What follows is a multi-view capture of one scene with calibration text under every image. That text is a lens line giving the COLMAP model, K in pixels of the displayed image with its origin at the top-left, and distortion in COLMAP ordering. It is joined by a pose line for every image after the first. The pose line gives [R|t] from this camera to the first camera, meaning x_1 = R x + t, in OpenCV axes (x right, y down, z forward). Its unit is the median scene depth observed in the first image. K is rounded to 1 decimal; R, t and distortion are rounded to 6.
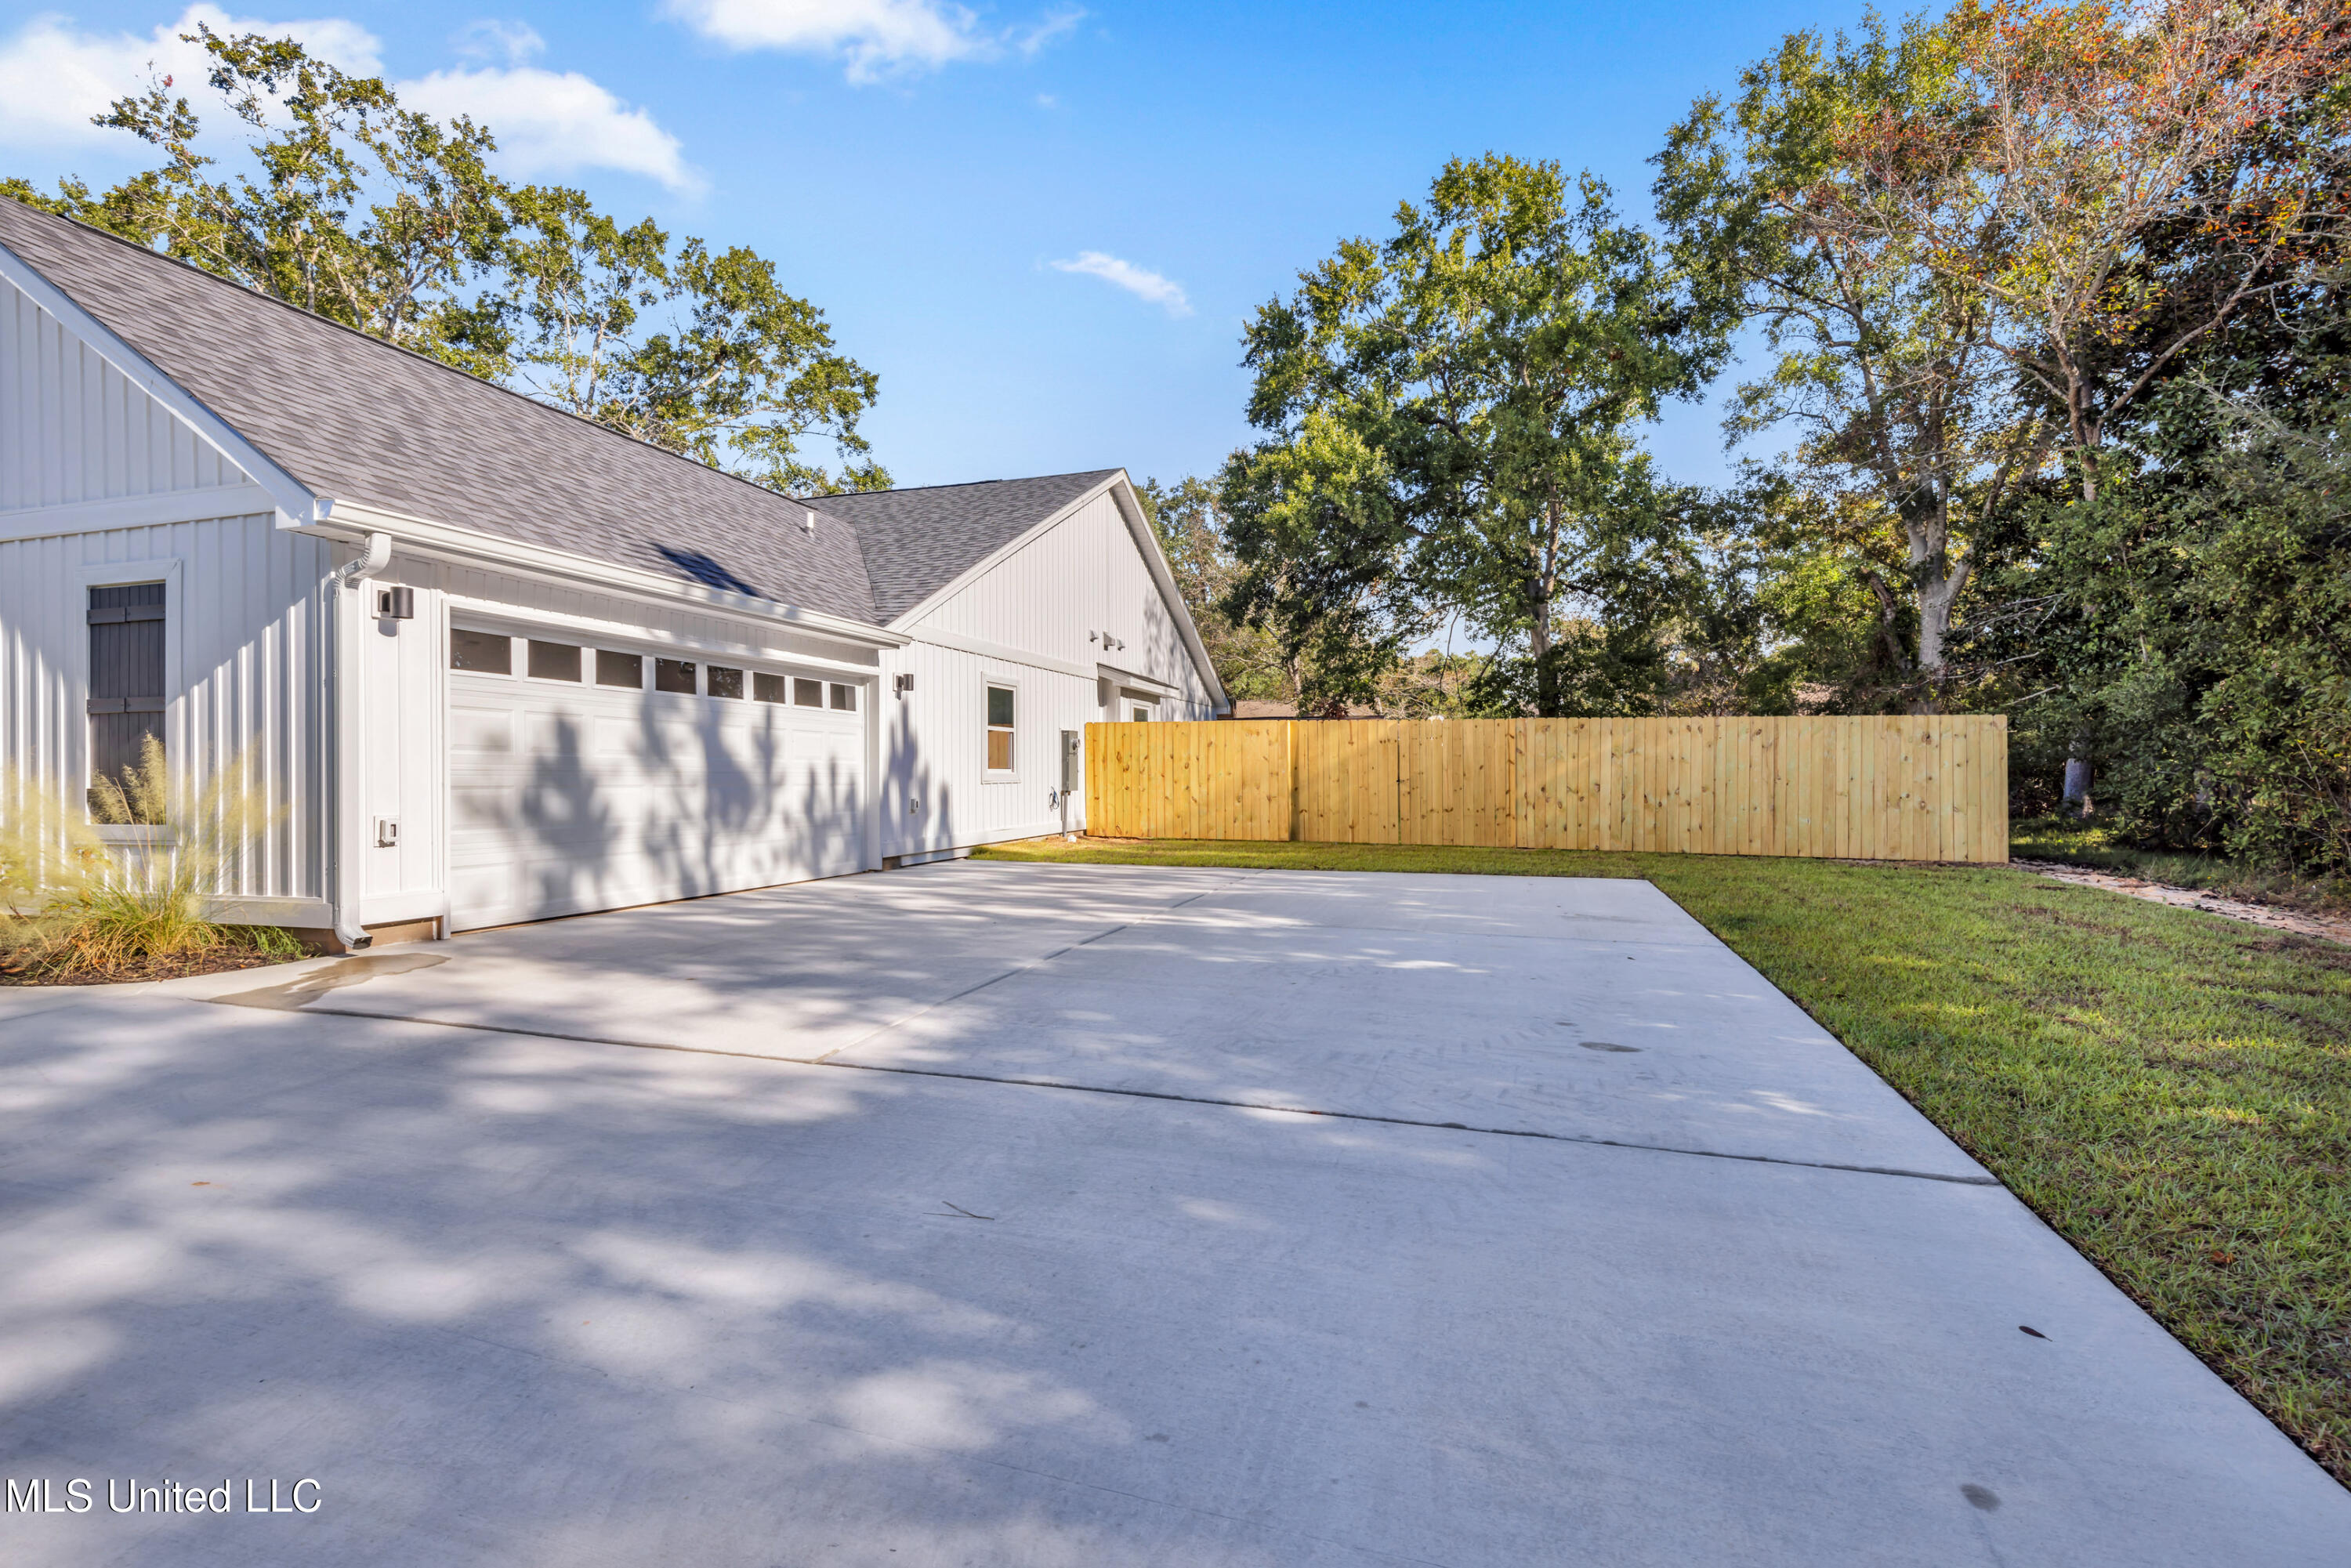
lens RADIAL K [[1058.2, 0, 1178.5], [0, 1058.2, 767.0], [0, 0, 1]] dist [0.001936, 0.000279]
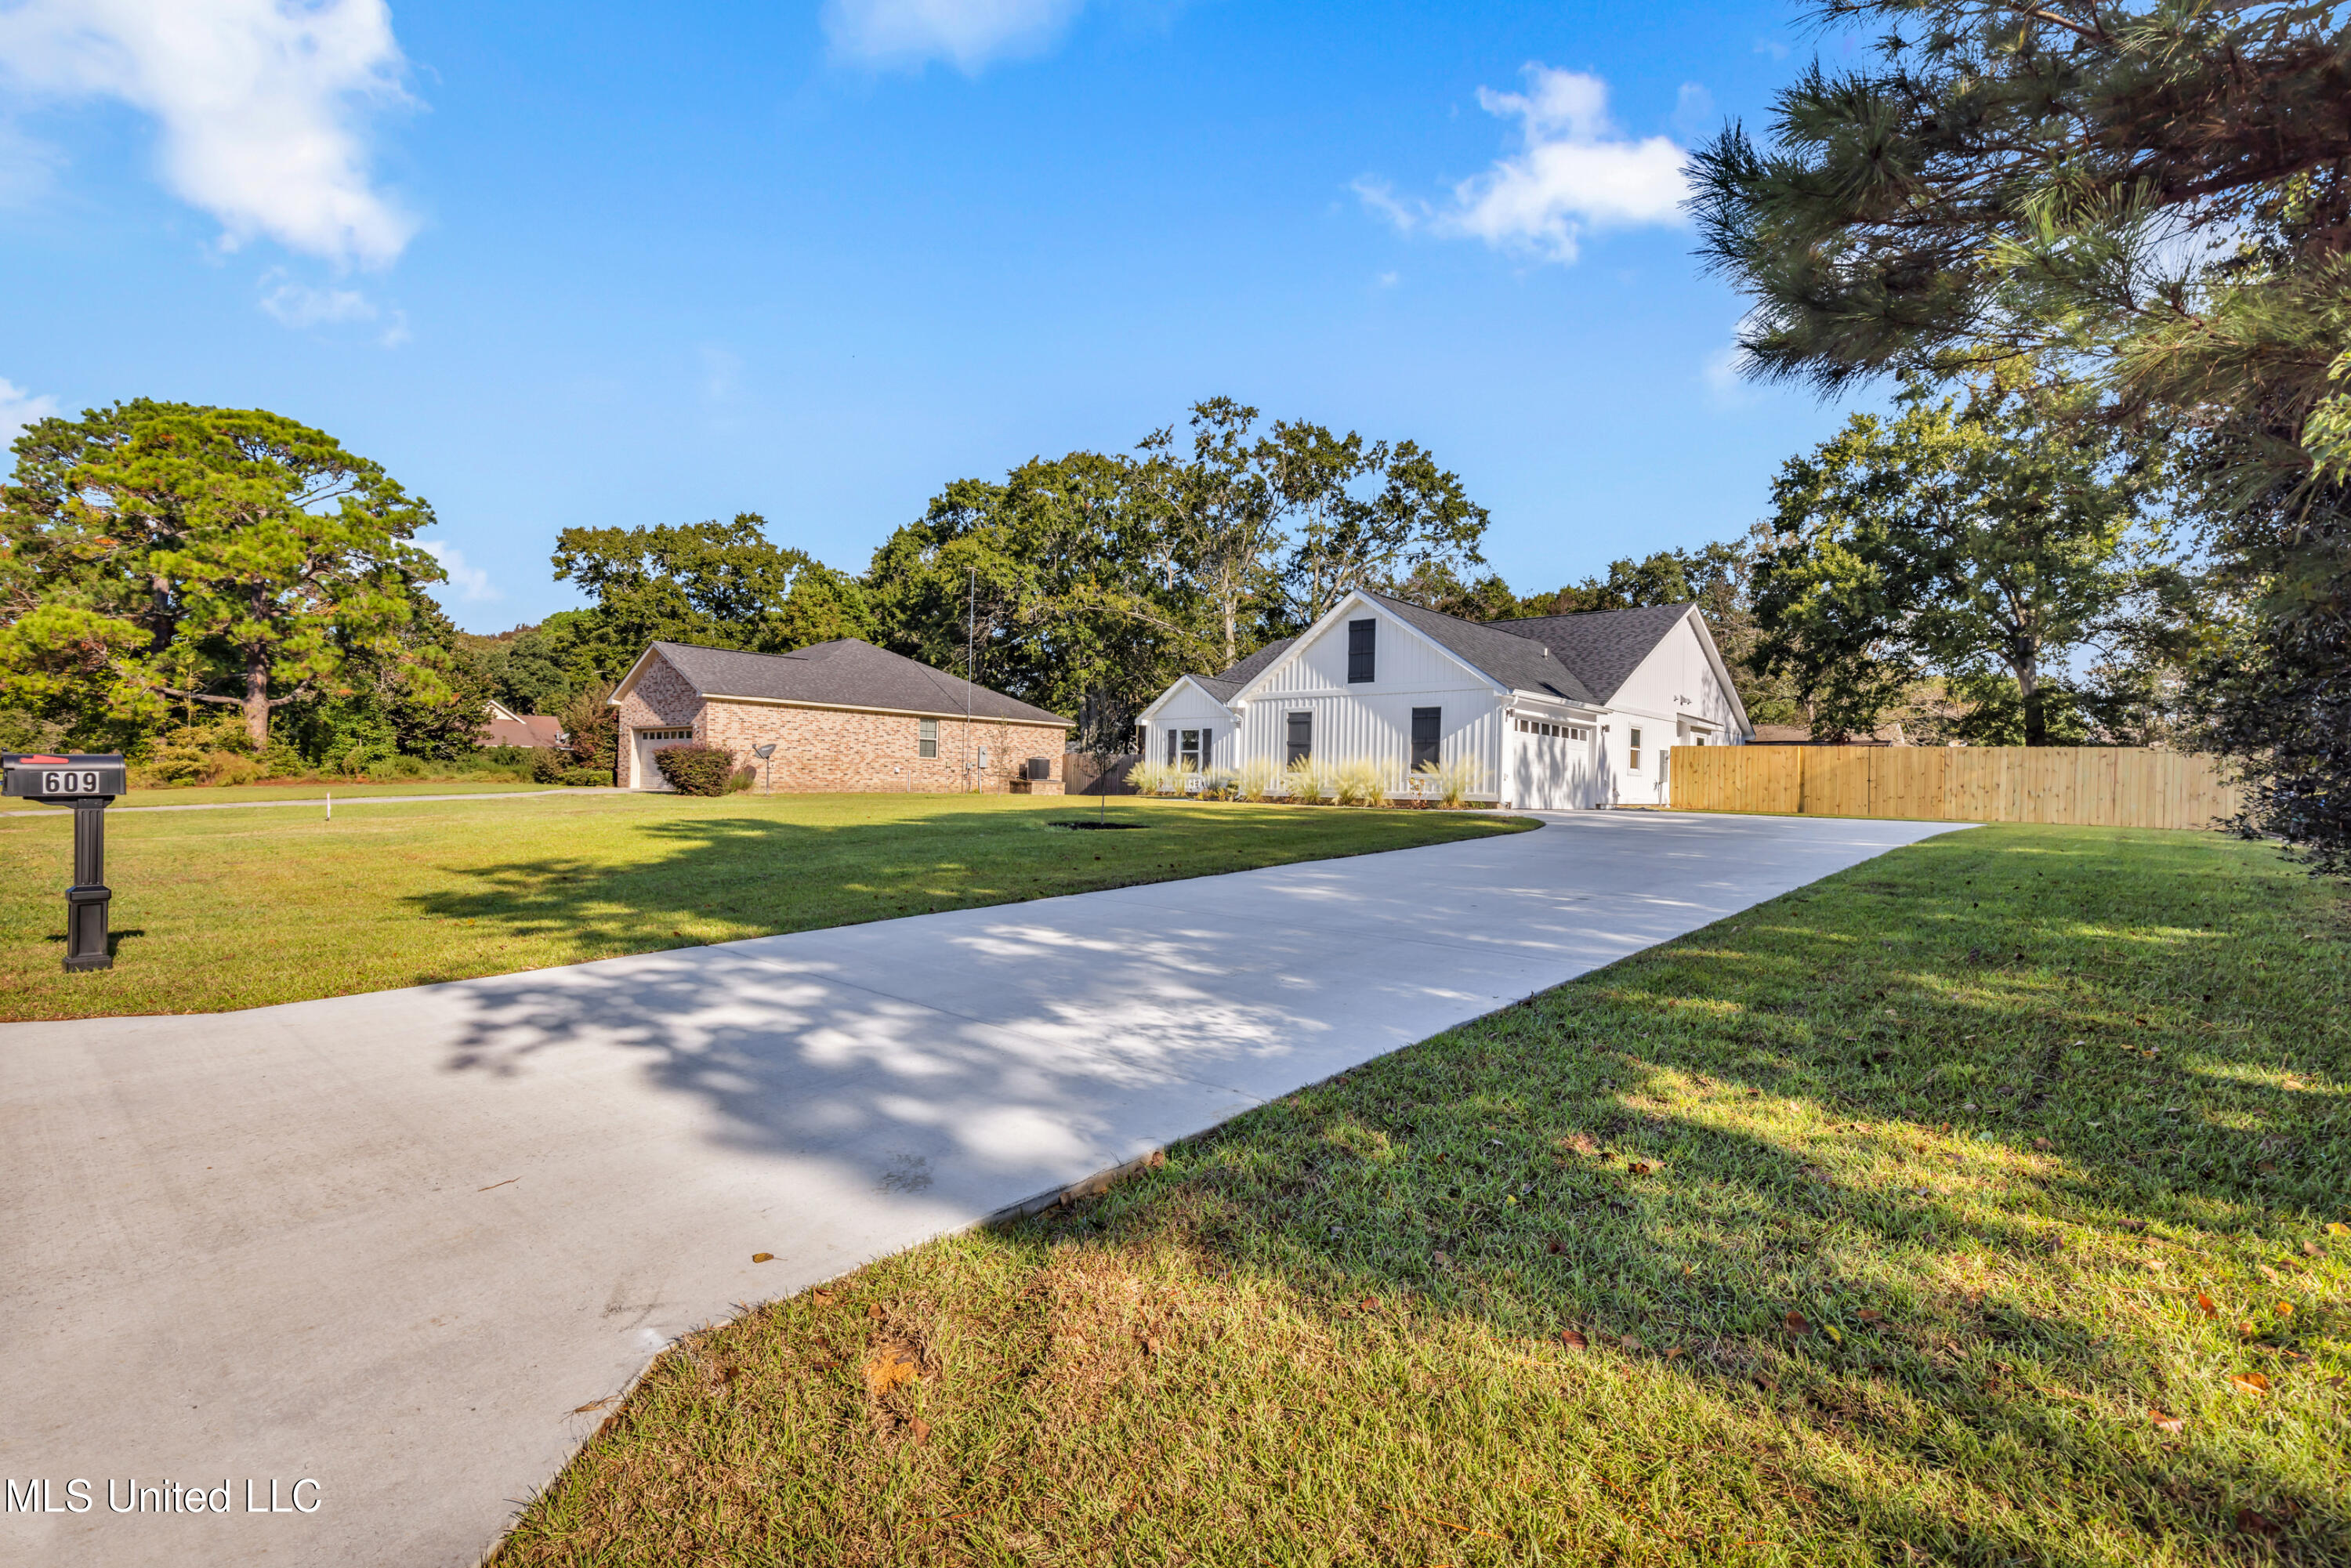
lens RADIAL K [[1058.2, 0, 1178.5], [0, 1058.2, 767.0], [0, 0, 1]] dist [0.001936, 0.000279]
pose [[0.908049, 0.020264, -0.418374, -0.064101], [-0.026696, 0.999598, -0.009526, 0.023895], [0.418013, 0.019819, 0.908225, -0.692500]]
